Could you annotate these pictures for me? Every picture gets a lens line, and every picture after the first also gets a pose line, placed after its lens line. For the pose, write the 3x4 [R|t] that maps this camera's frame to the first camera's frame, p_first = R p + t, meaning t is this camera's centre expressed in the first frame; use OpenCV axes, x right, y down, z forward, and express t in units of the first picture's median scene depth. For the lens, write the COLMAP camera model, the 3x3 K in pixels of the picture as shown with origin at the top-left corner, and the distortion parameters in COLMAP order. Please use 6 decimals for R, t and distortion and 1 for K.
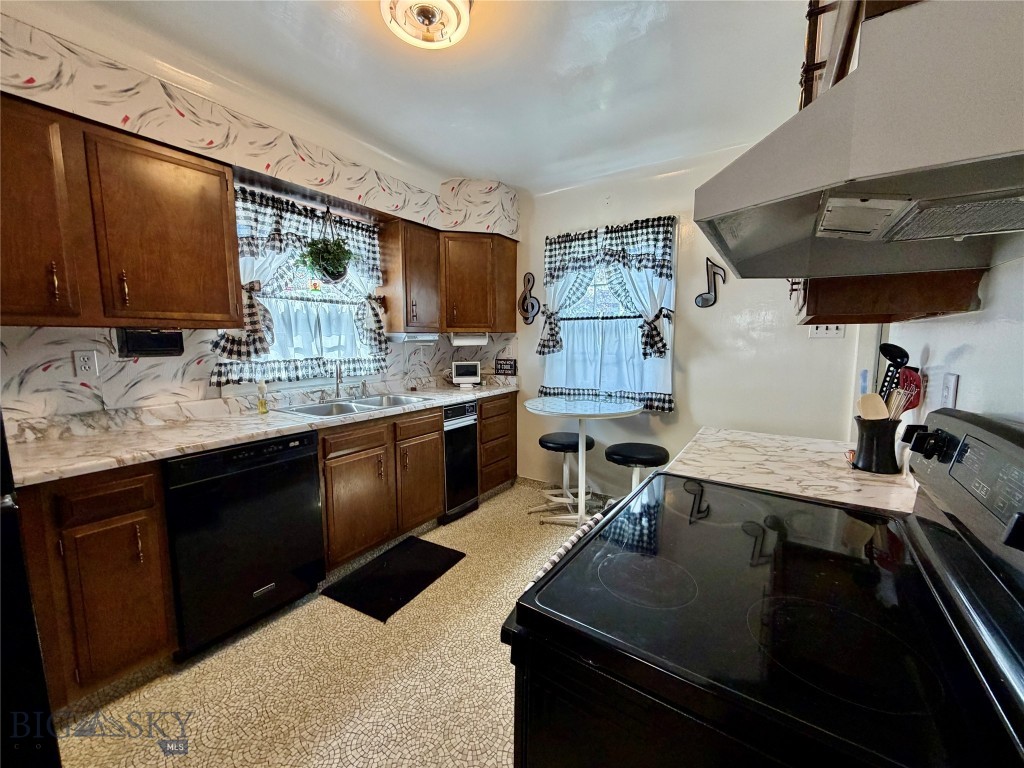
lens RADIAL K [[409.0, 0, 509.9], [0, 409.0, 383.5], [0, 0, 1]] dist [0.000219, 0.000040]
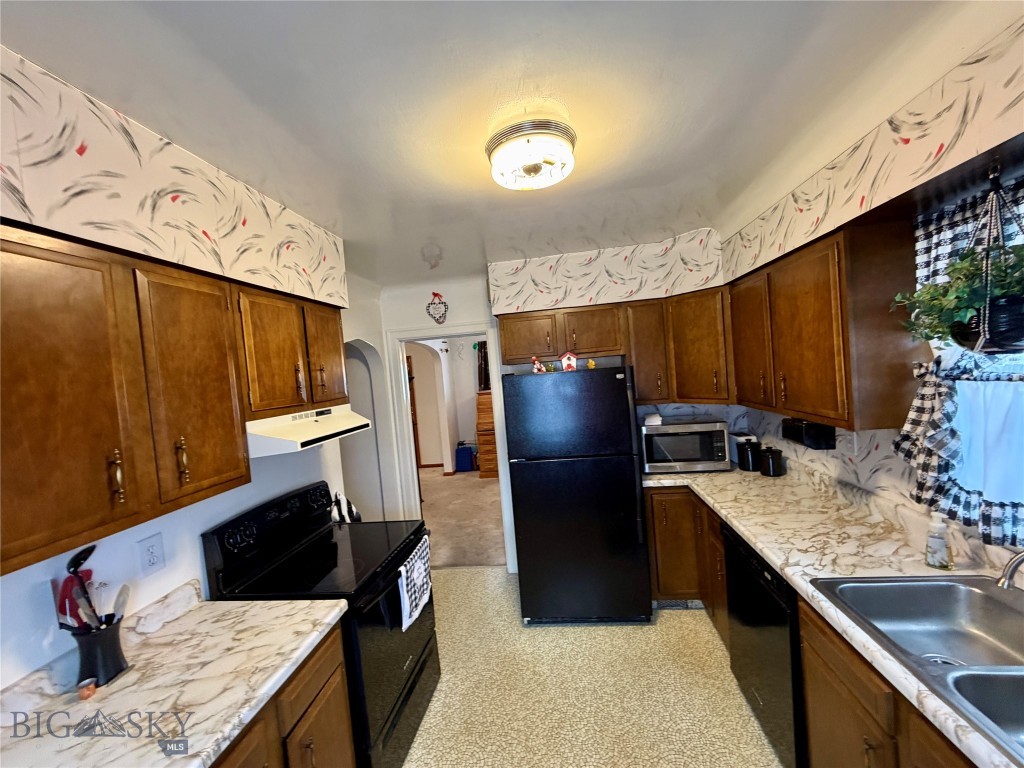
lens RADIAL K [[409.0, 0, 510.7], [0, 409.0, 383.0], [0, 0, 1]] dist [0.000219, 0.000040]
pose [[-0.895027, 0.092102, -0.436398, 0.179805], [0.039175, 0.990899, 0.128783, -0.247725], [0.444287, 0.098168, -0.890490, 0.990528]]
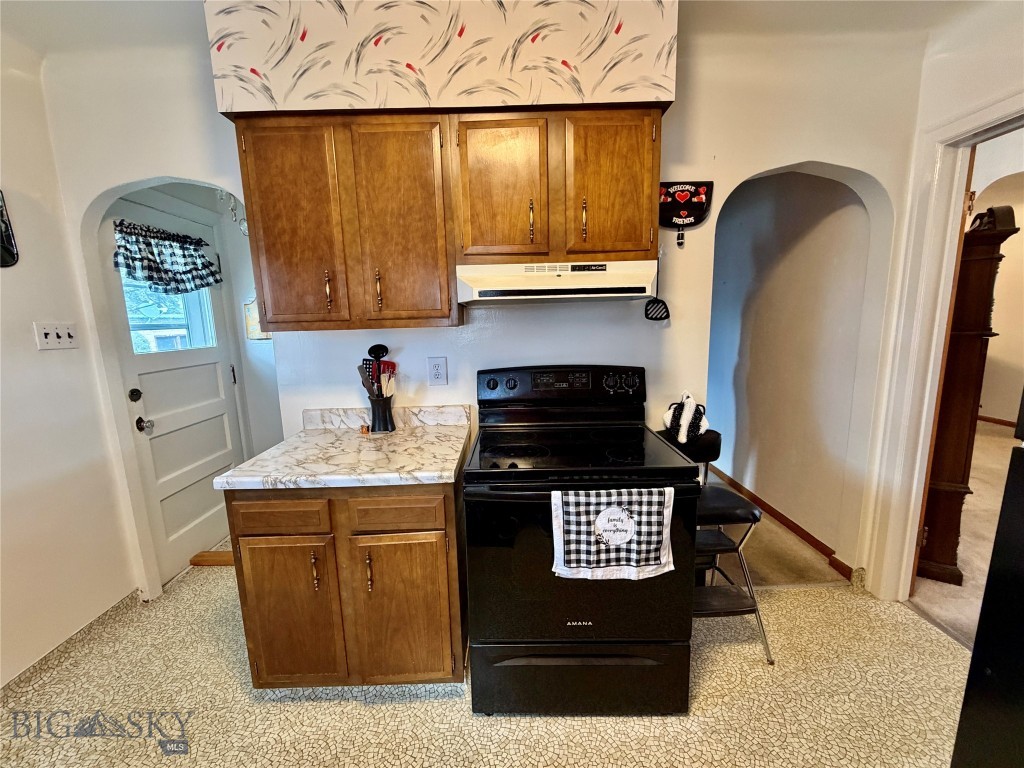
lens RADIAL K [[409.0, 0, 509.6], [0, 409.0, 383.9], [0, 0, 1]] dist [0.000219, 0.000040]
pose [[-0.556898, -0.115415, 0.822523, -0.242536], [0.115720, 0.969858, 0.214438, -0.095594], [-0.822480, 0.214603, -0.526756, 0.615881]]
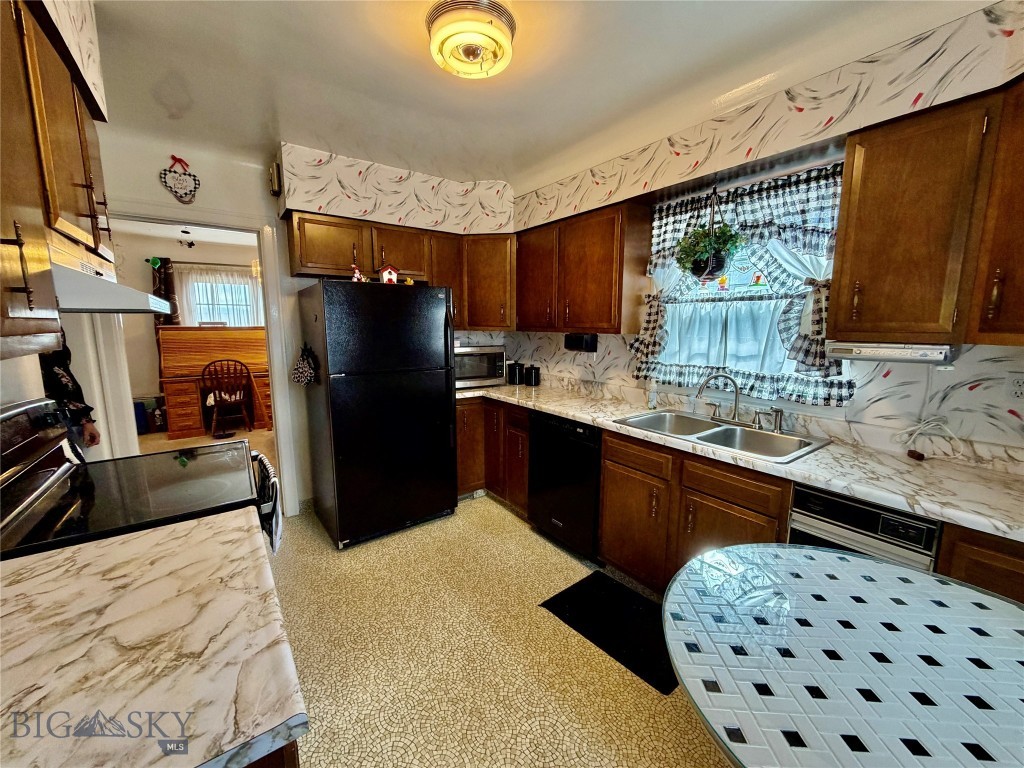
lens RADIAL K [[409.0, 0, 510.9], [0, 409.0, 383.2], [0, 0, 1]] dist [0.000219, 0.000040]
pose [[-0.353048, 0.136047, -0.925661, 0.440327], [-0.102542, 0.977785, 0.182817, -0.128692], [0.929969, 0.159463, -0.331255, 0.802197]]
